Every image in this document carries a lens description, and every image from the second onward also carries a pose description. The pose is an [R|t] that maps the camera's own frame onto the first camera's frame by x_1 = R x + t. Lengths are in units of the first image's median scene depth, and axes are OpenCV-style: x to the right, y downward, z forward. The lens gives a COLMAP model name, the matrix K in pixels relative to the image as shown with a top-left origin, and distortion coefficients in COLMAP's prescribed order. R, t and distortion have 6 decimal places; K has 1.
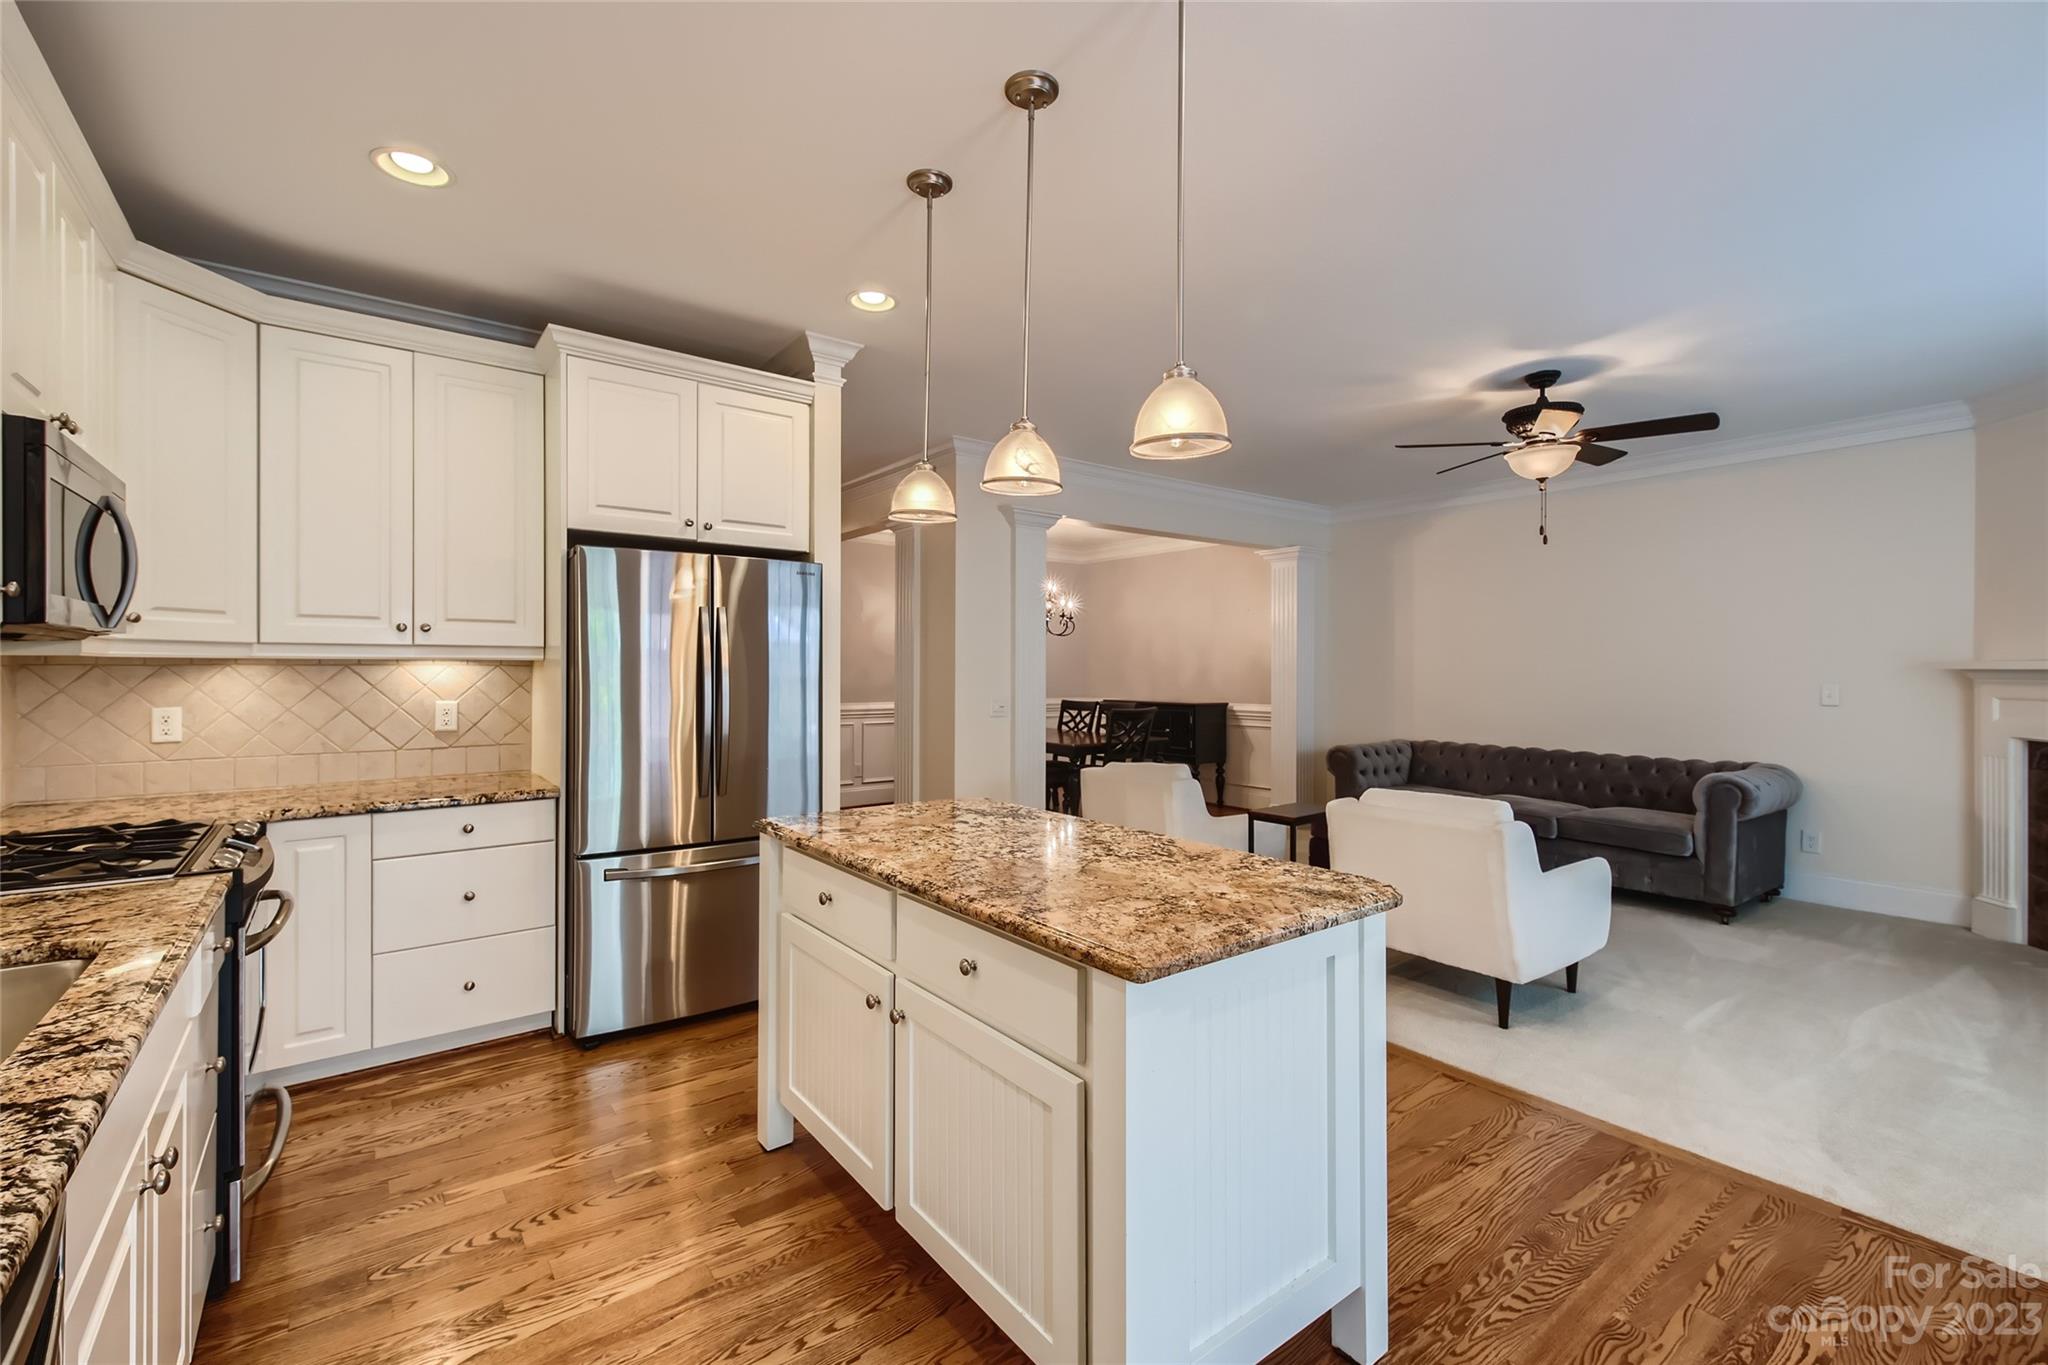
lens RADIAL K [[873.3, 0, 1021.2], [0, 873.3, 670.5], [0, 0, 1]] dist [0.026070, -0.010615]
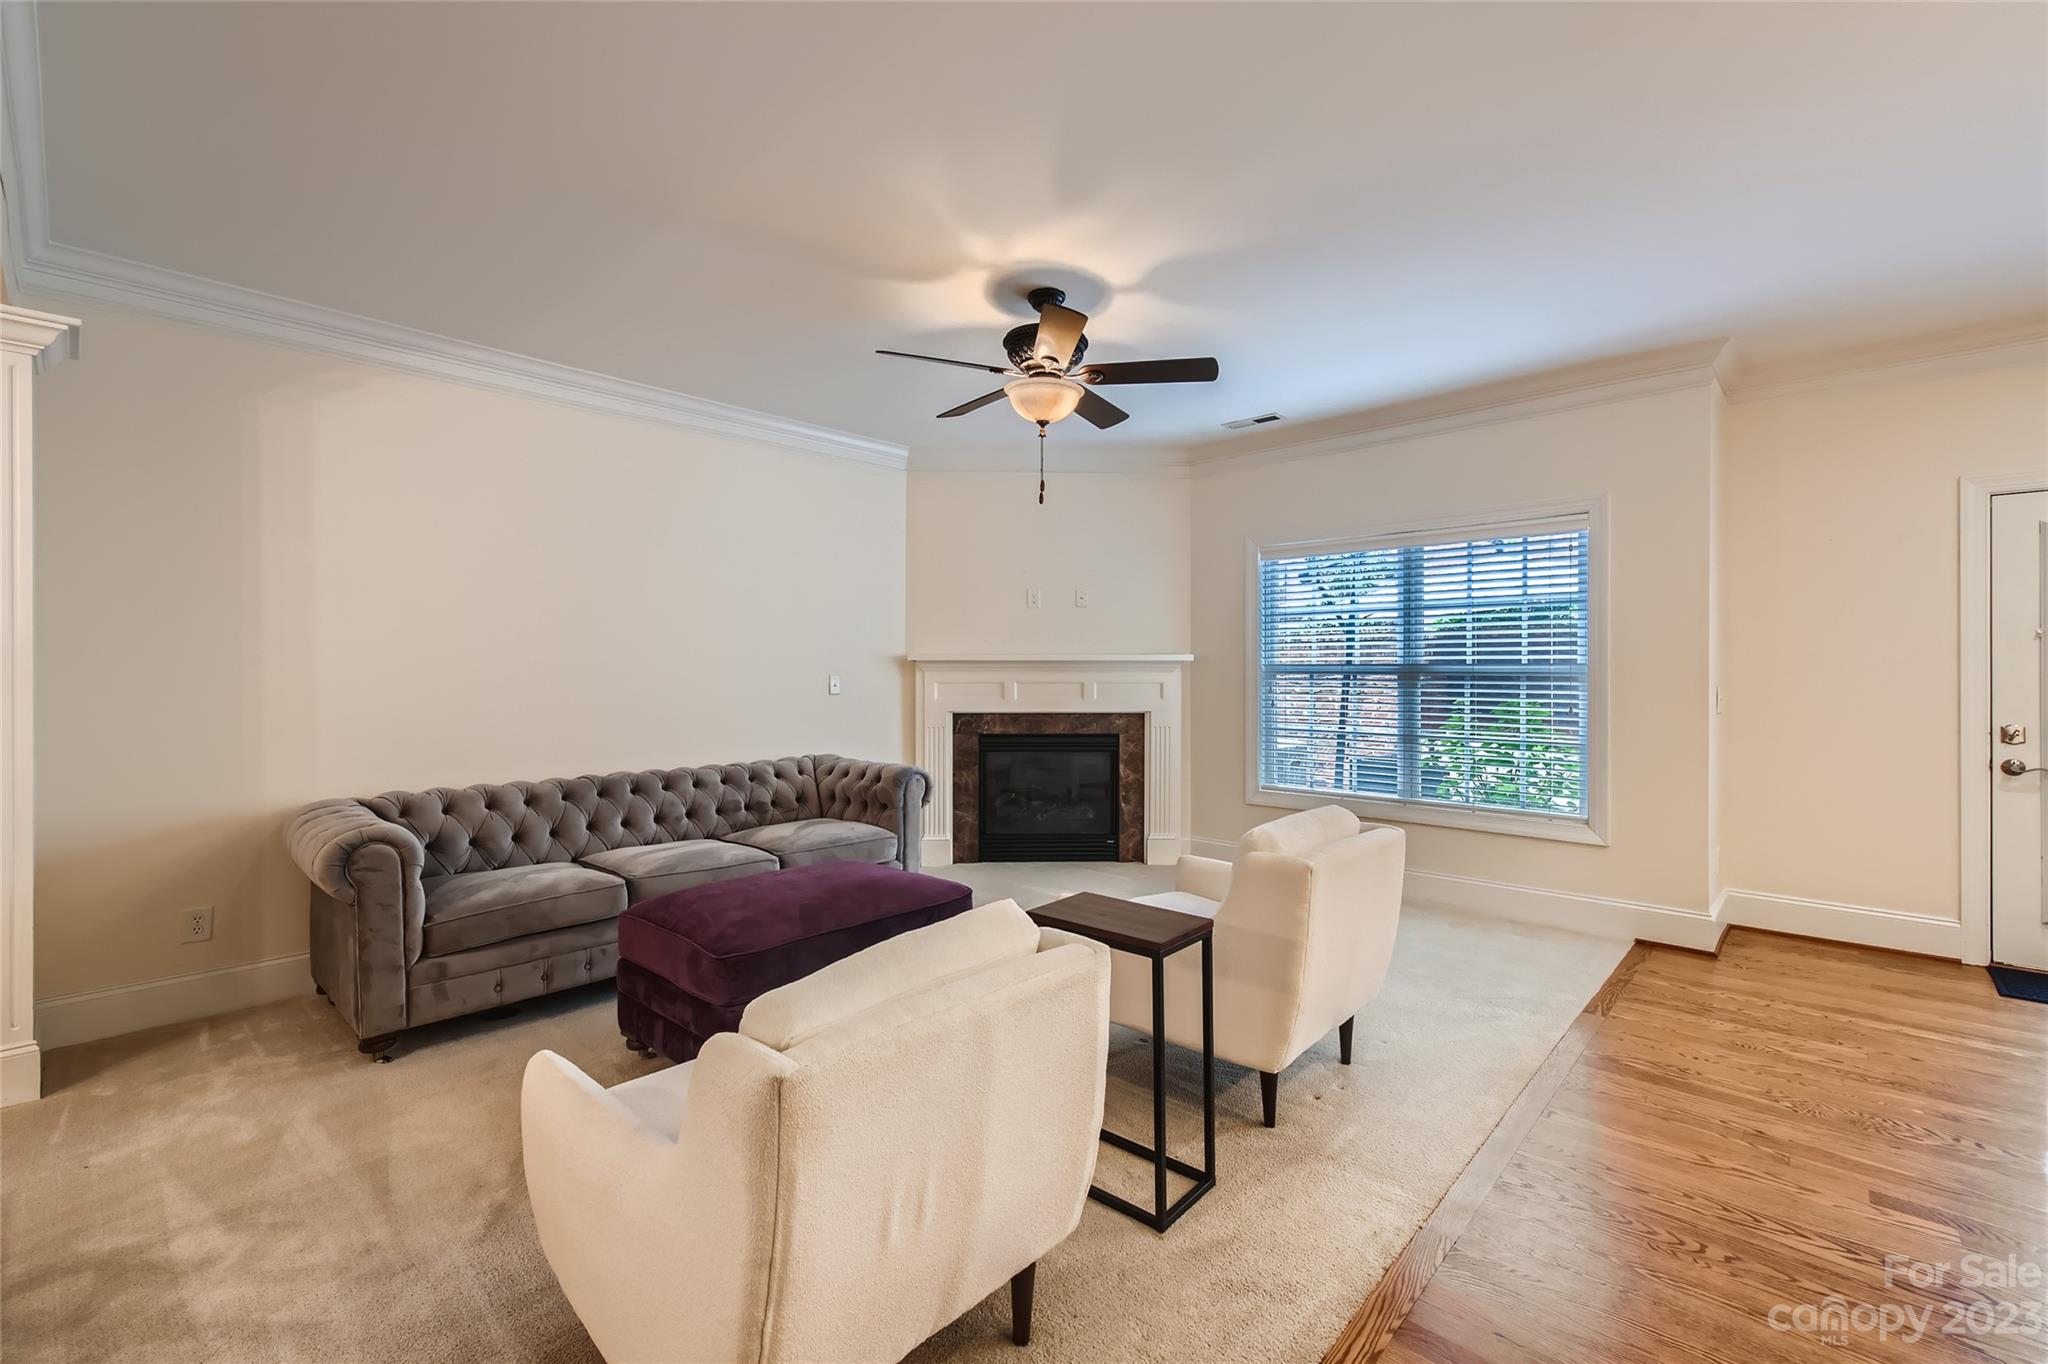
lens RADIAL K [[873.3, 0, 1021.2], [0, 873.3, 670.0], [0, 0, 1]] dist [0.026070, -0.010615]
pose [[-0.175939, -0.005146, 0.984388, -0.183034], [0.002322, 0.999981, 0.005642, 0.005784], [-0.984398, 0.003278, -0.175923, 1.055485]]
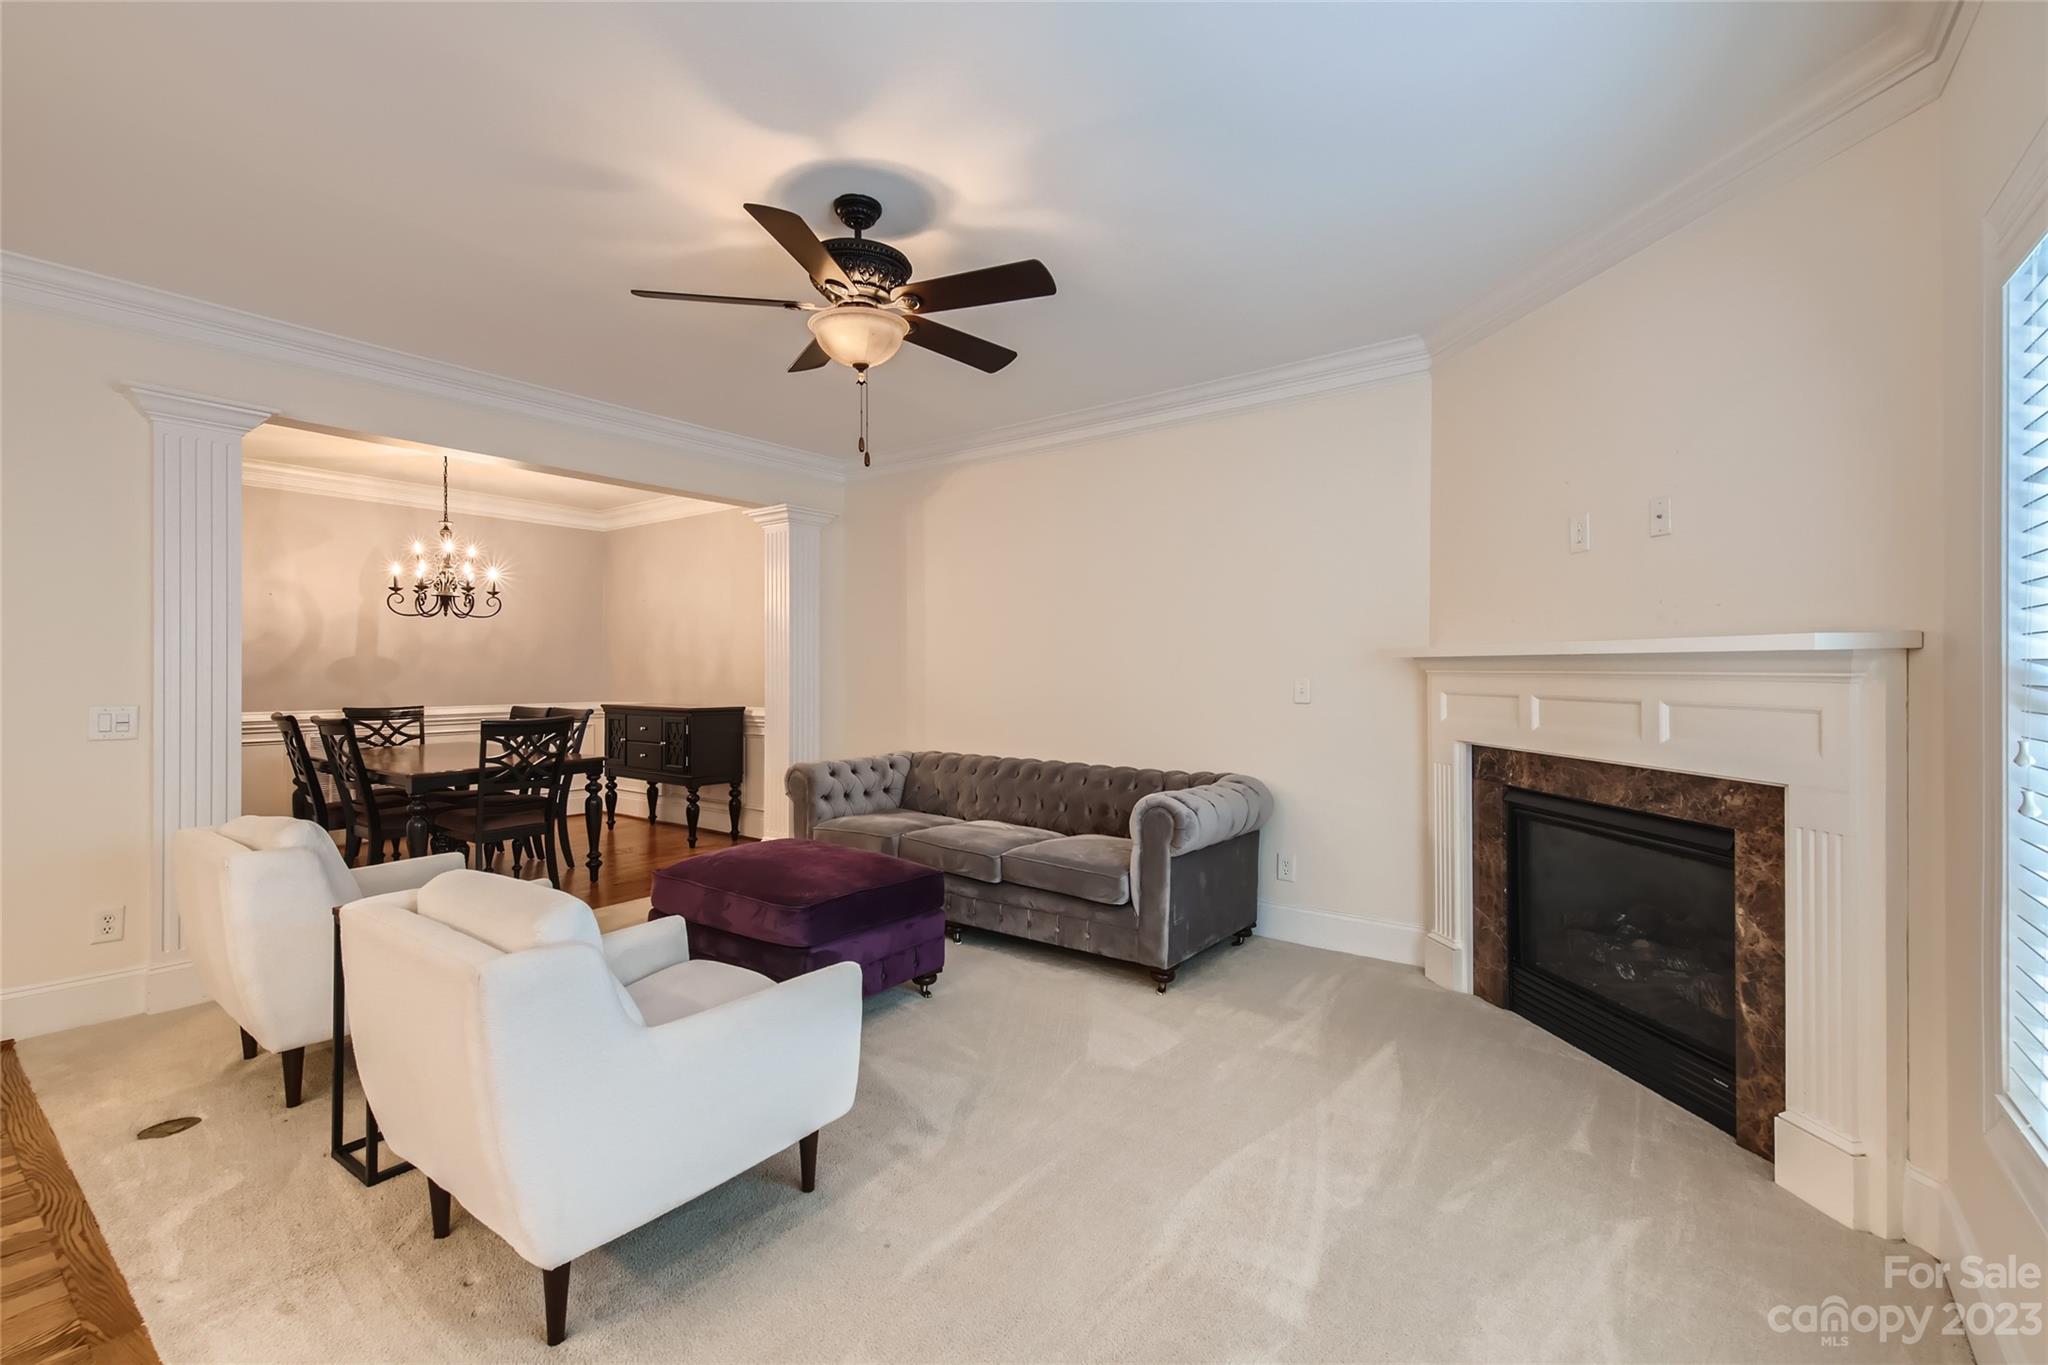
lens RADIAL K [[873.3, 0, 1021.2], [0, 873.3, 670.5], [0, 0, 1]] dist [0.026070, -0.010615]
pose [[0.964240, -0.002560, 0.265018, 0.483358], [0.003027, 0.999994, -0.001355, 0.010311], [-0.265013, 0.002108, 0.964243, 0.304758]]
